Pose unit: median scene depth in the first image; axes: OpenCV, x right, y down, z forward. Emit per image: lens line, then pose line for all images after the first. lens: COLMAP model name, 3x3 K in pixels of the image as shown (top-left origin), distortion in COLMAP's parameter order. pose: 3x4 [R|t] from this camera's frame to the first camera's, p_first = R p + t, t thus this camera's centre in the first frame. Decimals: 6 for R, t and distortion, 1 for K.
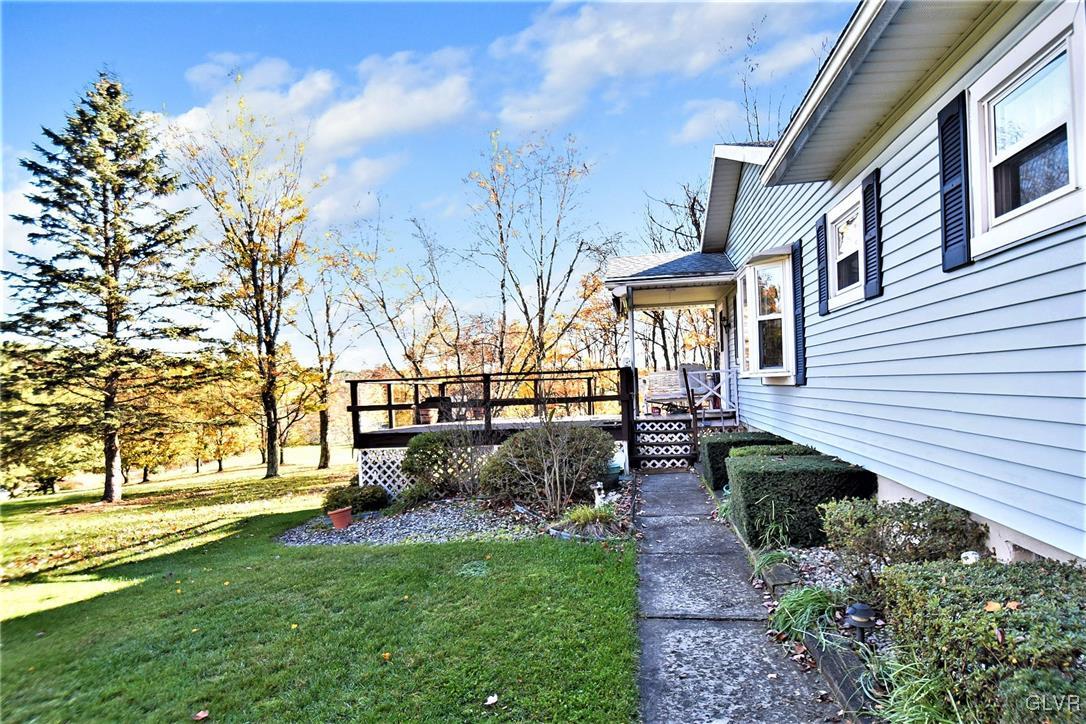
lens RADIAL K [[612.5, 0, 543.0], [0, 612.5, 362.0], [0, 0, 1]] dist [-0.000179, -0.000201]
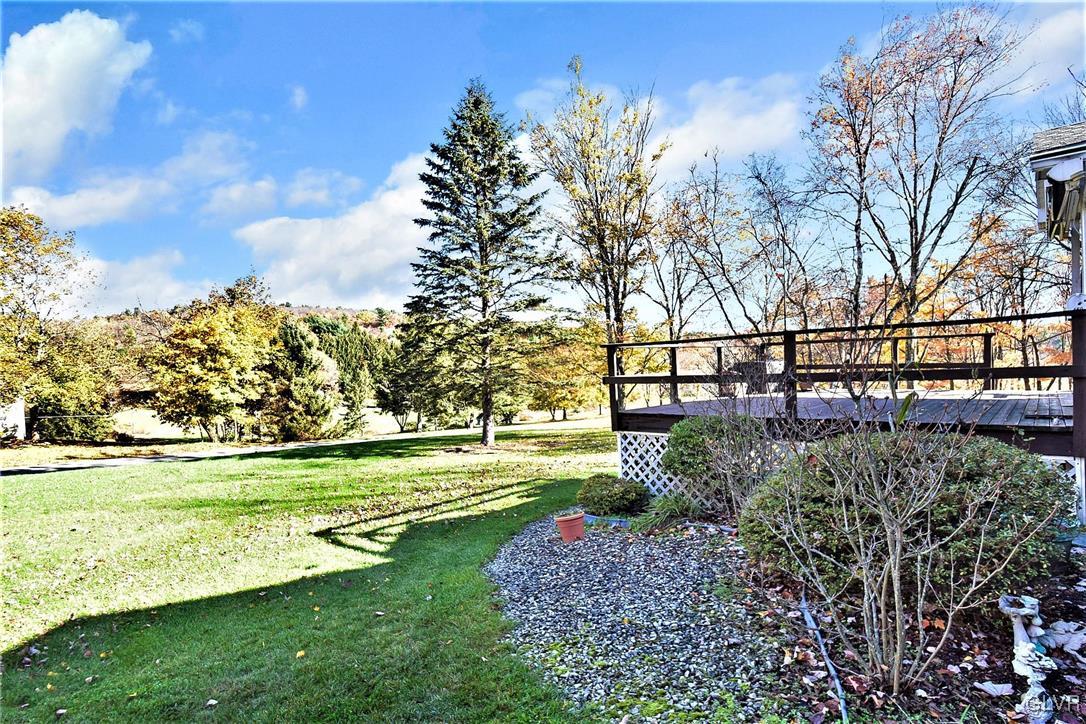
lens RADIAL K [[537.2, 0, 551.0], [0, 537.2, 375.0], [0, 0, 1]] dist [0.013361, -0.022925]
pose [[0.826054, 0.015320, -0.563382, 0.009924], [0.036035, 0.996149, 0.079923, 0.005208], [0.562438, -0.086322, 0.822321, 0.190760]]
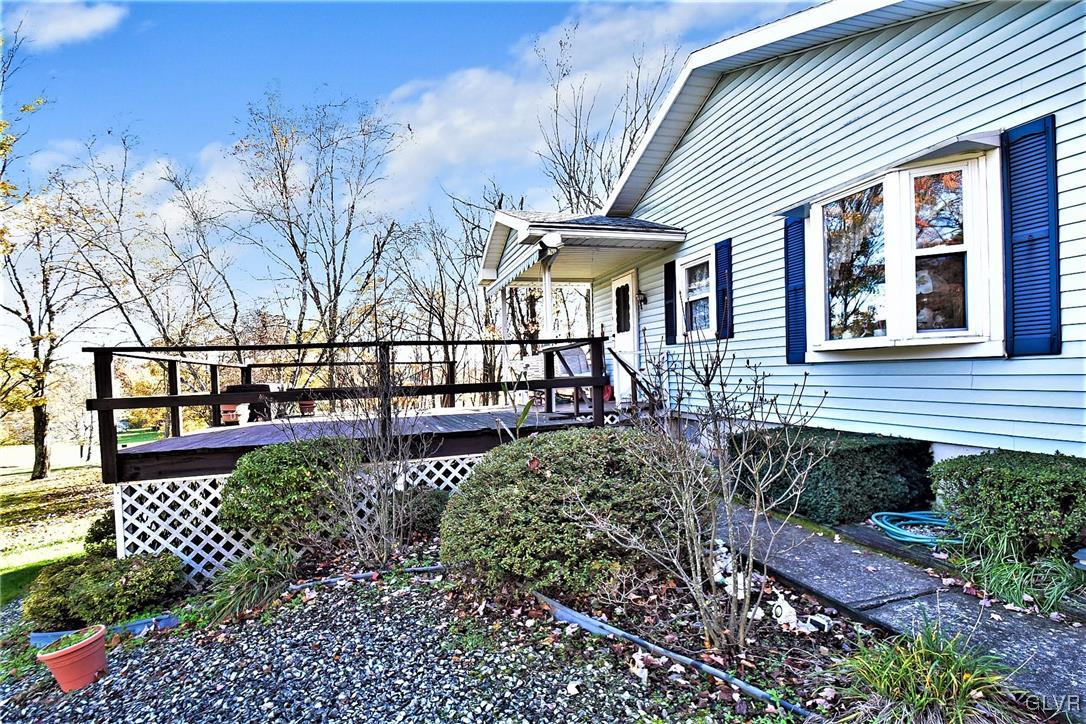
lens RADIAL K [[532.3, 0, 557.7], [0, 532.3, 368.3], [0, 0, 1]] dist [-0.019373, -0.001034]
pose [[0.906068, 0.008632, 0.423045, -0.075682], [-0.017199, 0.999717, 0.016437, 0.016262], [-0.422783, -0.022169, 0.905960, 0.224244]]
